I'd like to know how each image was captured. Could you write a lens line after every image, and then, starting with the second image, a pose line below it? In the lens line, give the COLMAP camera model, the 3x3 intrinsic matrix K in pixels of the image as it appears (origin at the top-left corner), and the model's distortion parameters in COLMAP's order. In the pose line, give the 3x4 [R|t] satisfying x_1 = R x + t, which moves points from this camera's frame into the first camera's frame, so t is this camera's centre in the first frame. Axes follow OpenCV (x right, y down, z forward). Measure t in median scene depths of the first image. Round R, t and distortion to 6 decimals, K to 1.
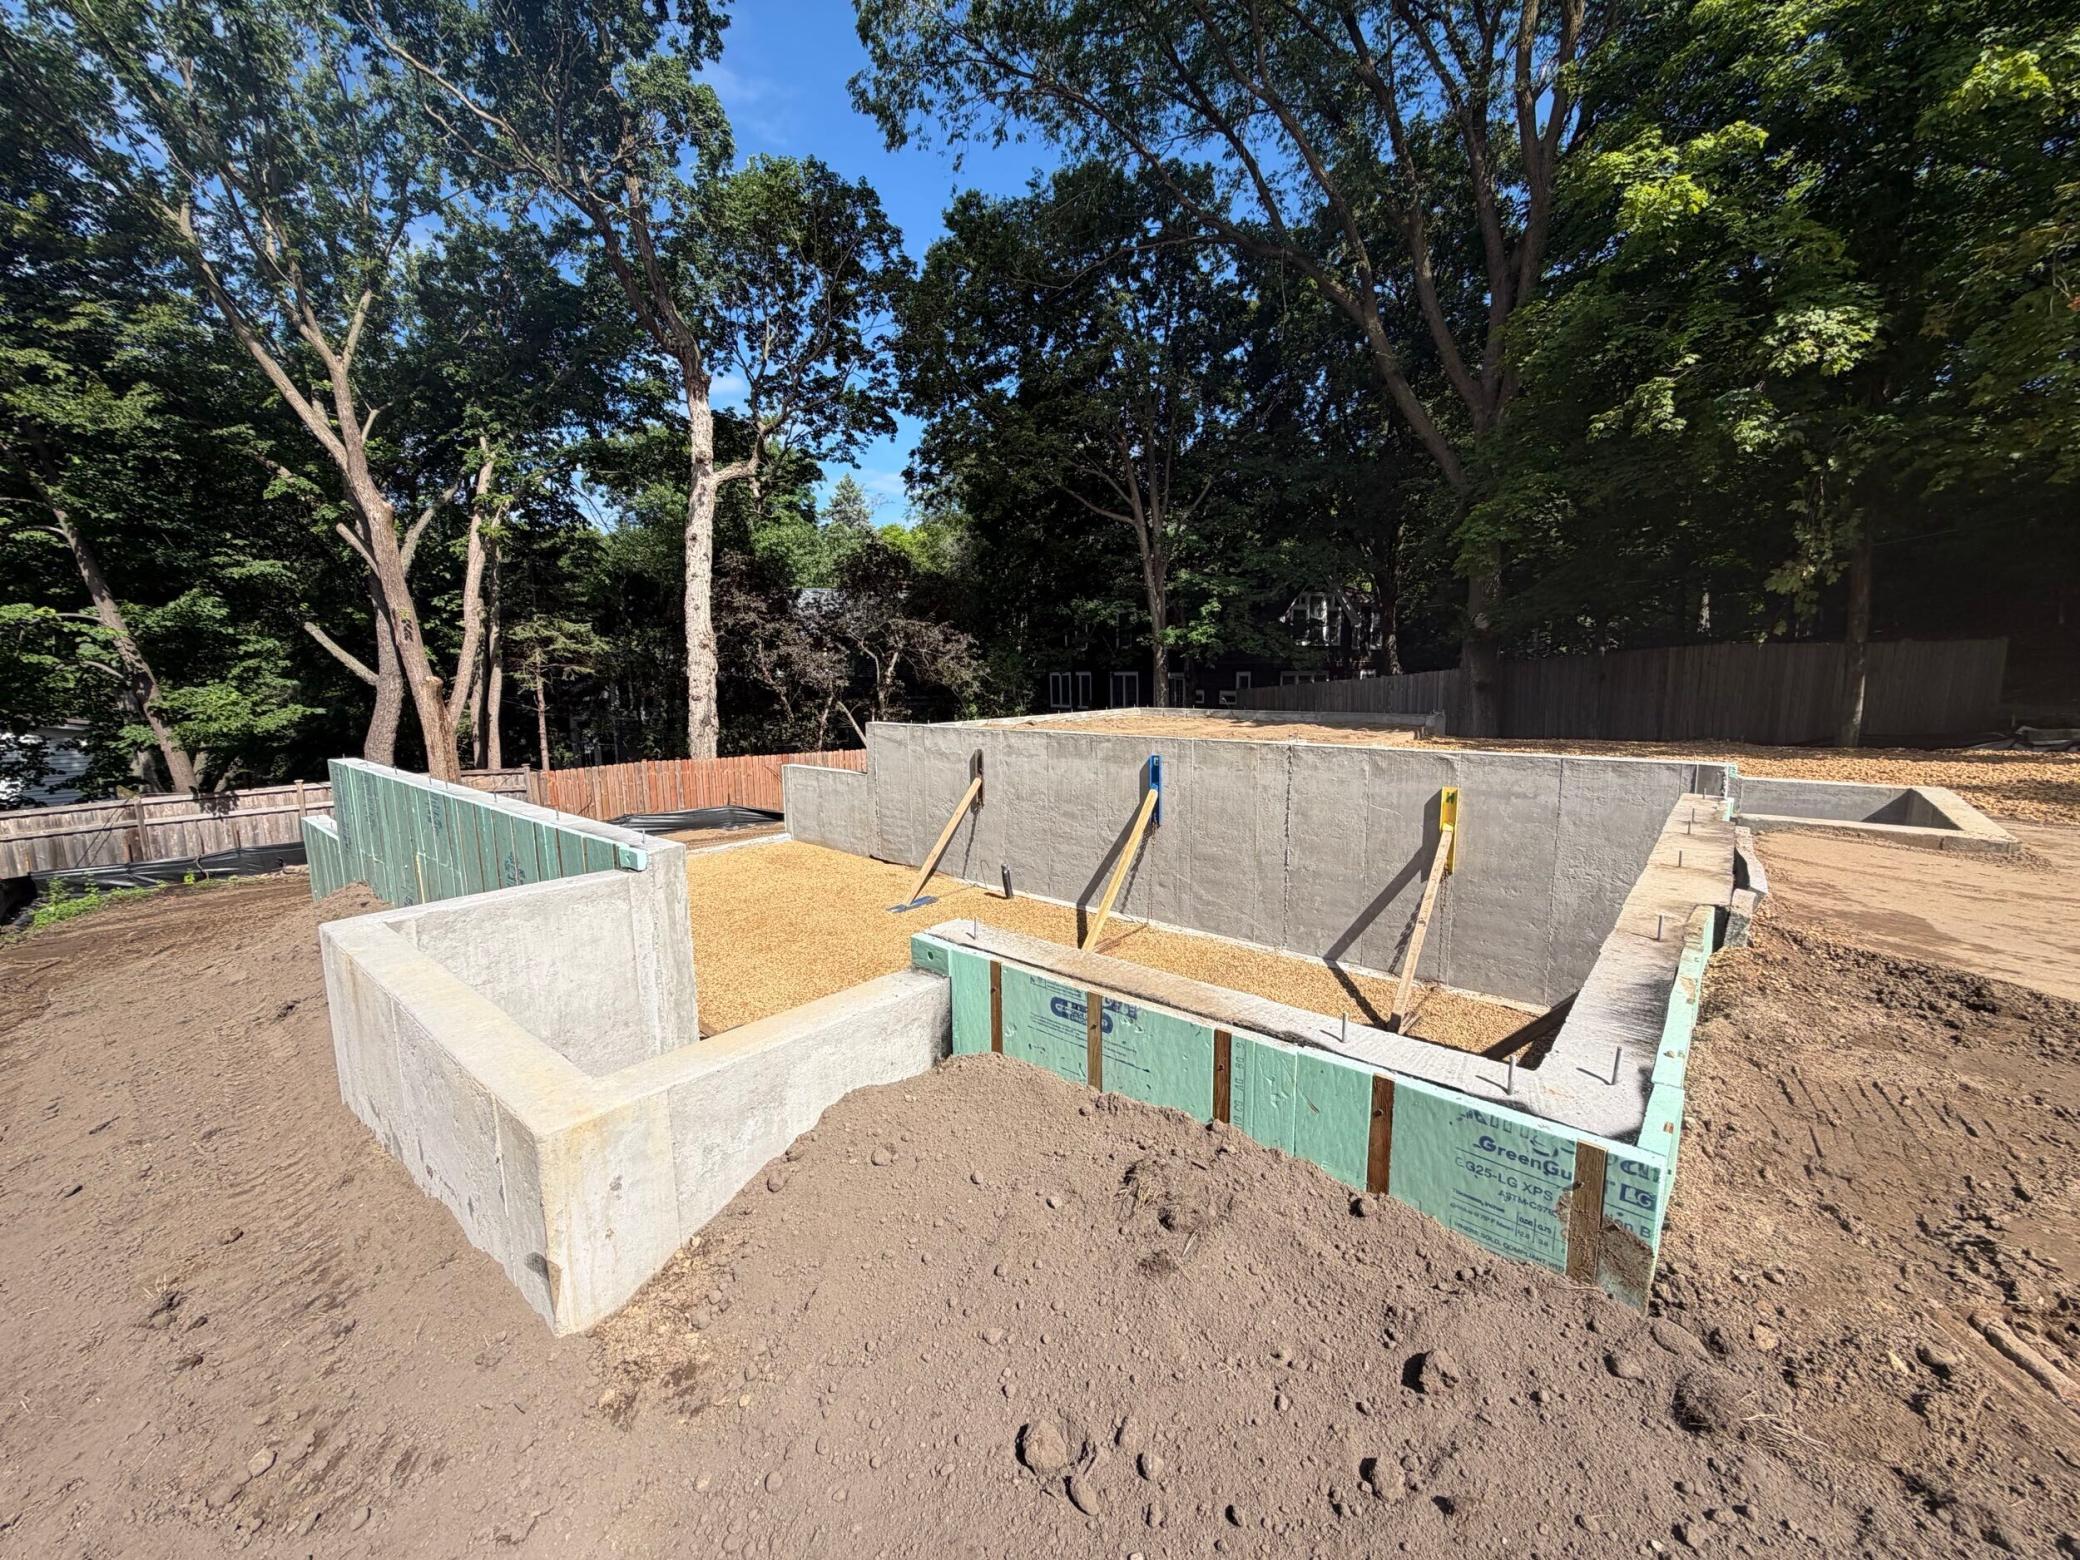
lens RADIAL K [[824.9, 0, 1033.3], [0, 824.9, 782.4], [0, 0, 1]] dist [-0.000478, 0.000223]
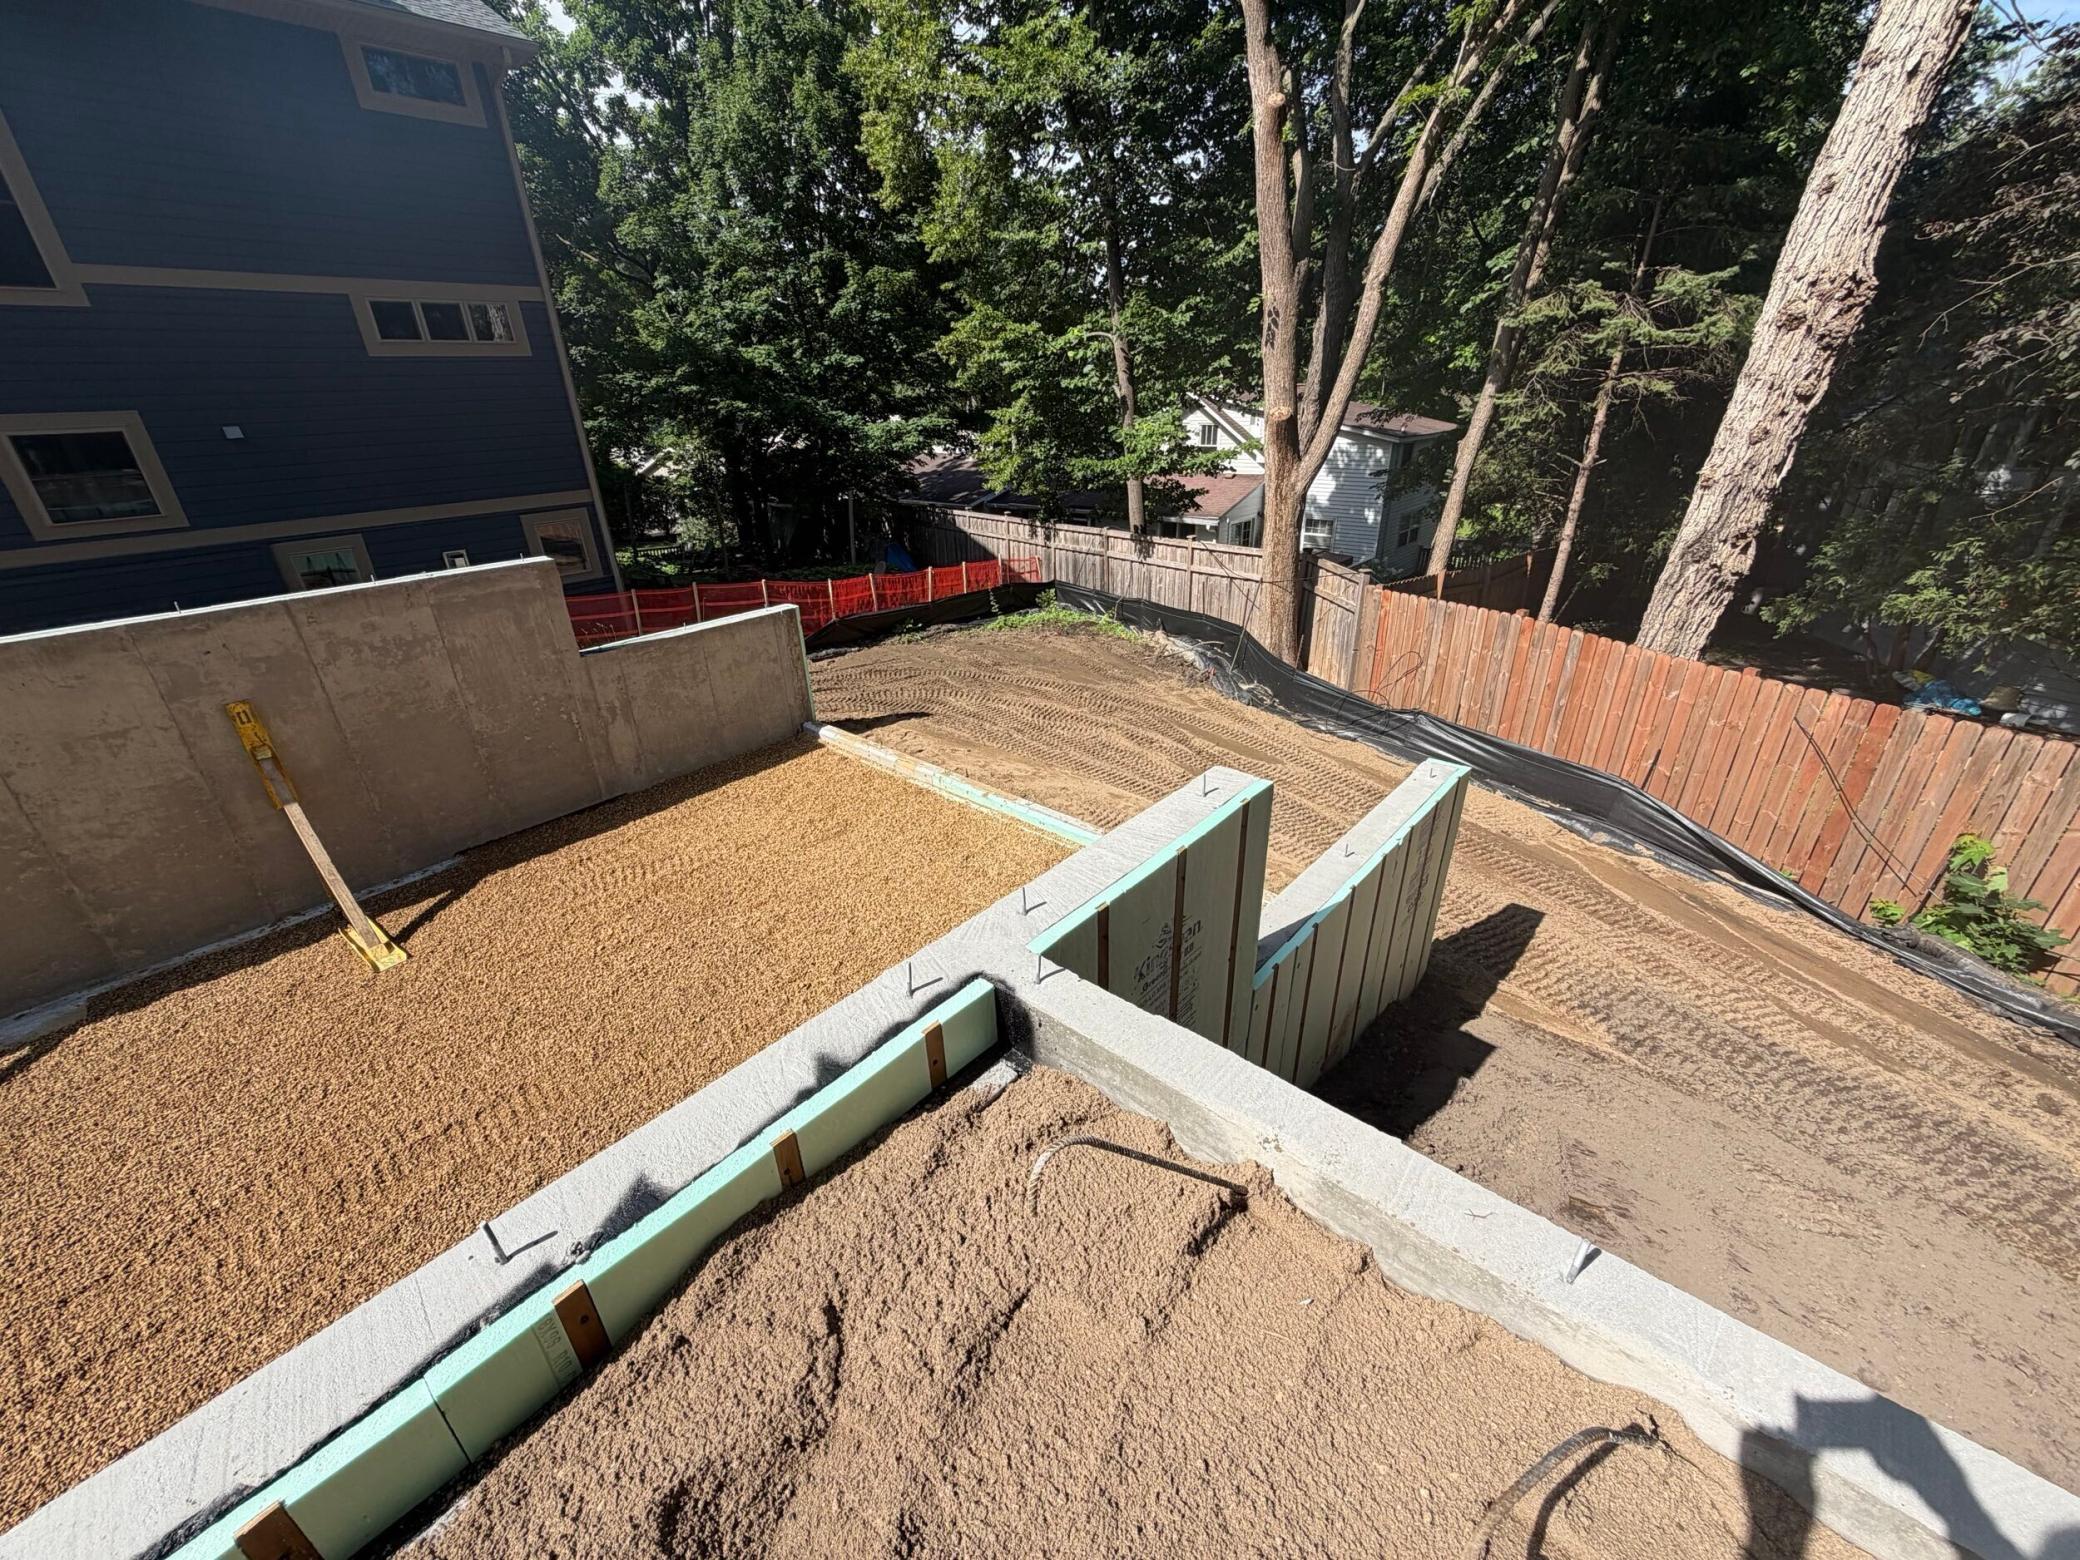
lens RADIAL K [[824.9, 0, 1033.3], [0, 824.9, 782.4], [0, 0, 1]] dist [-0.000478, 0.000223]
pose [[-0.023032, 0.447229, -0.894123, -0.009080], [-0.101778, 0.888665, 0.447120, -0.117414], [0.994541, 0.101300, 0.025050, 0.703994]]
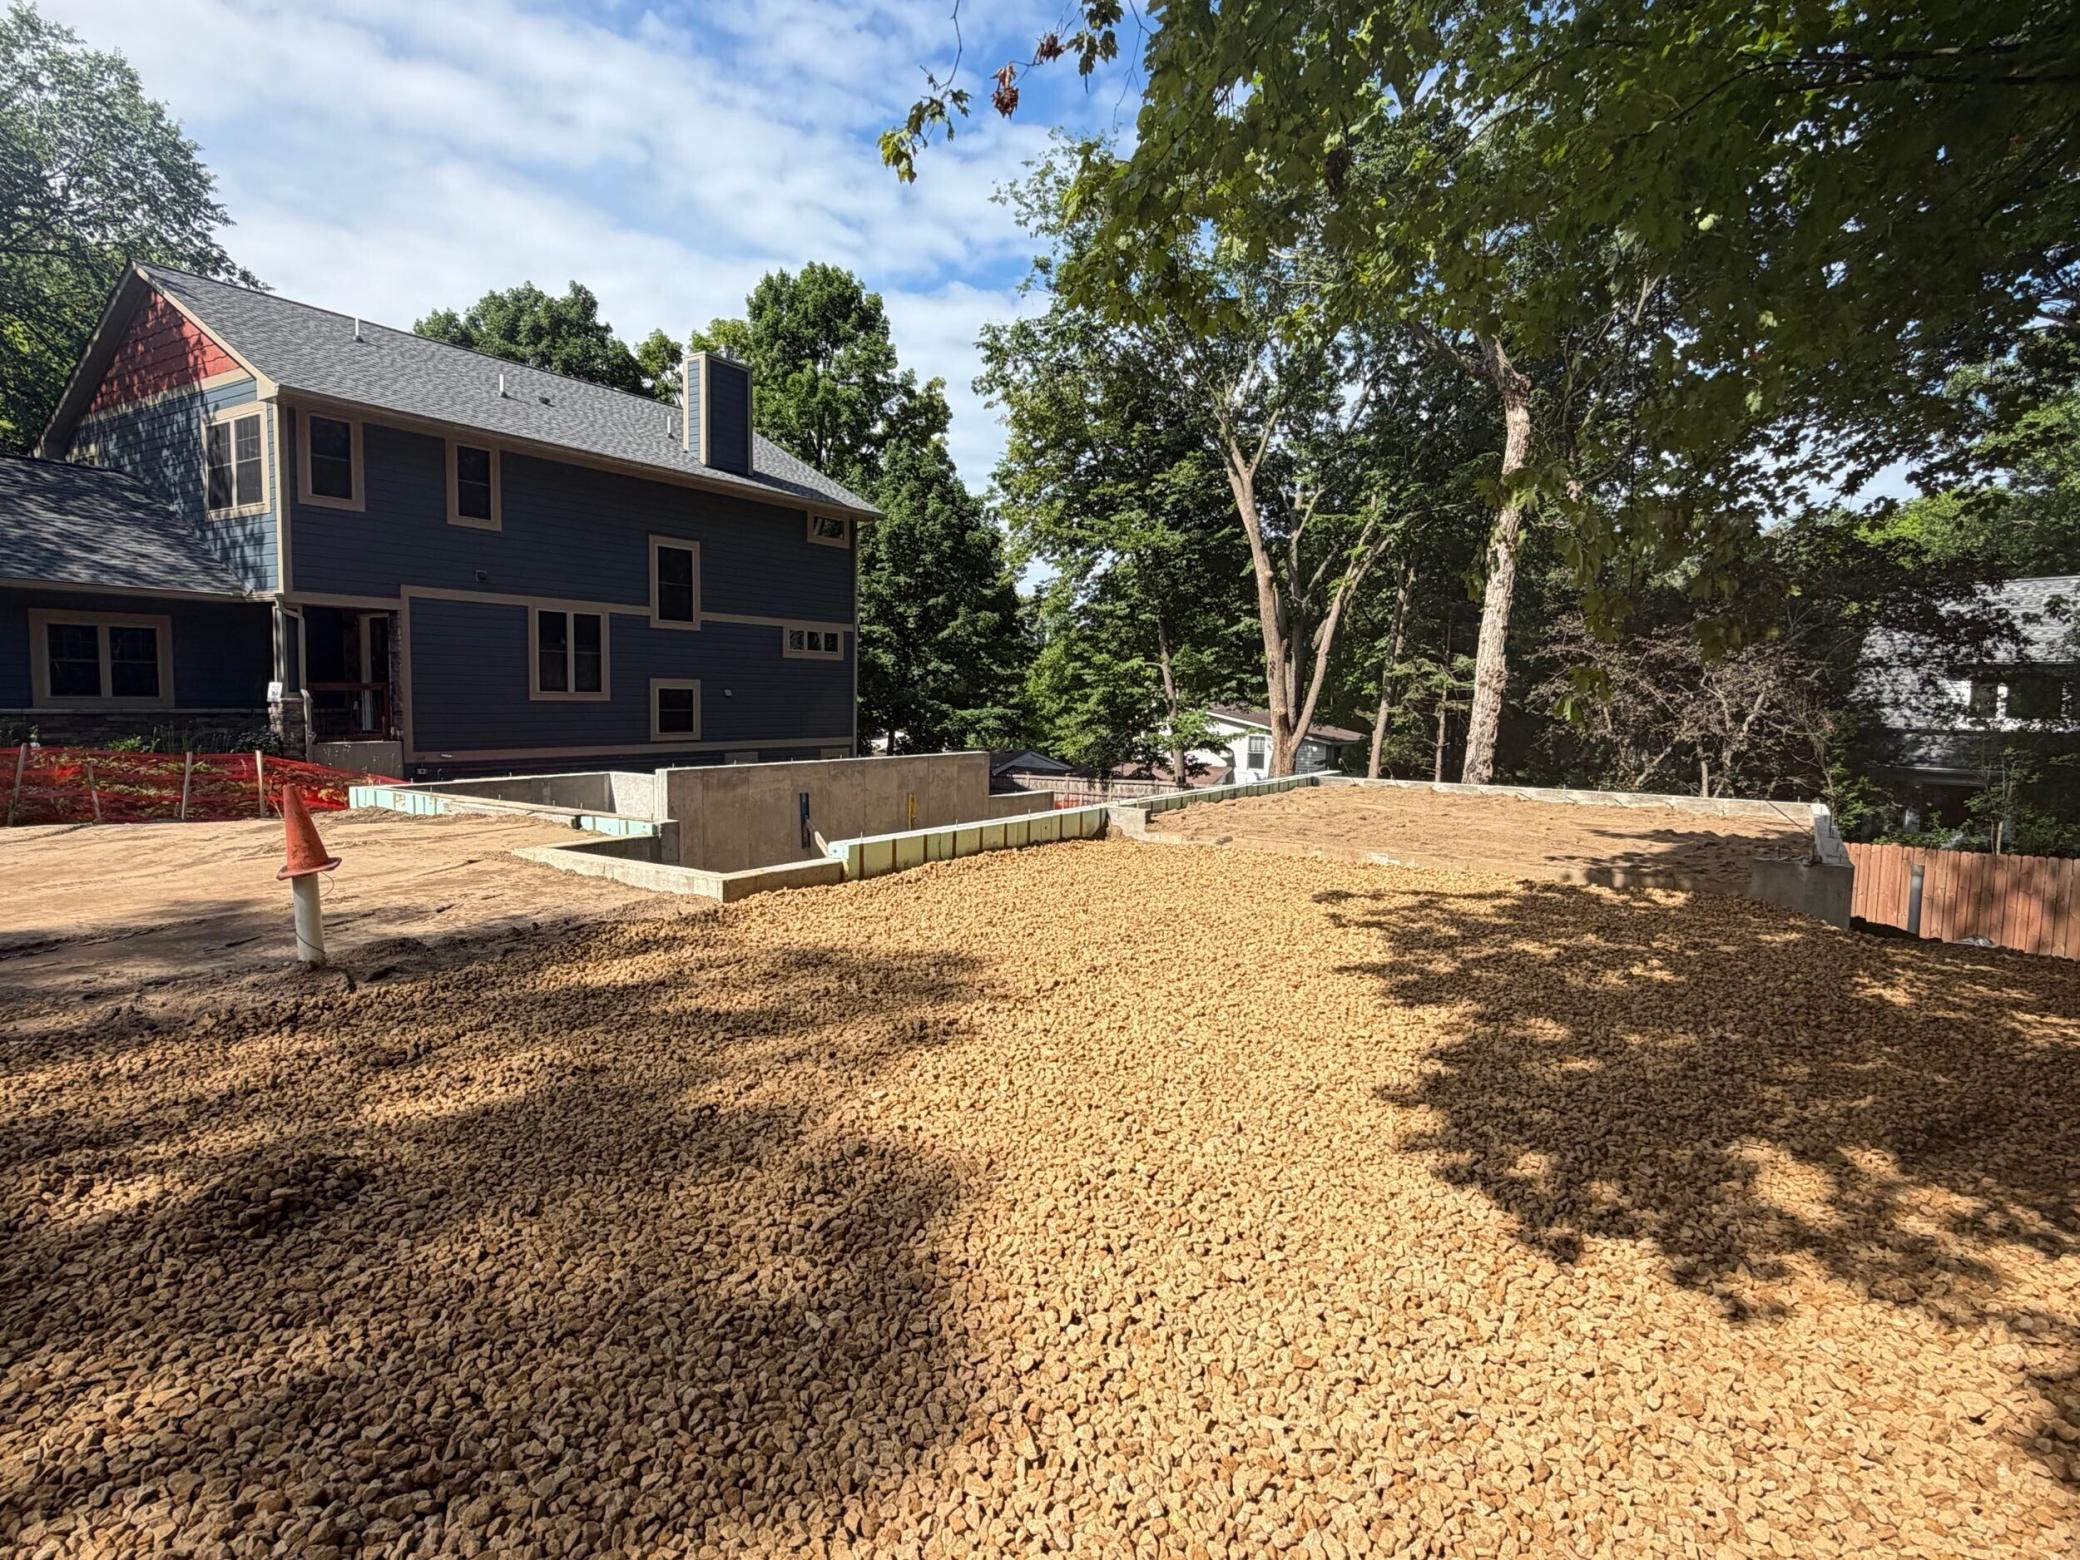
lens RADIAL K [[1149.5, 0, 1040.0], [0, 1149.5, 780.0], [0, 0, 1]] dist [0.005289, 0.000649]
pose [[0.133346, 0.093463, -0.986653, 0.768465], [-0.152080, 0.985682, 0.072818, -0.080972], [0.979332, 0.140341, 0.145650, 0.366225]]
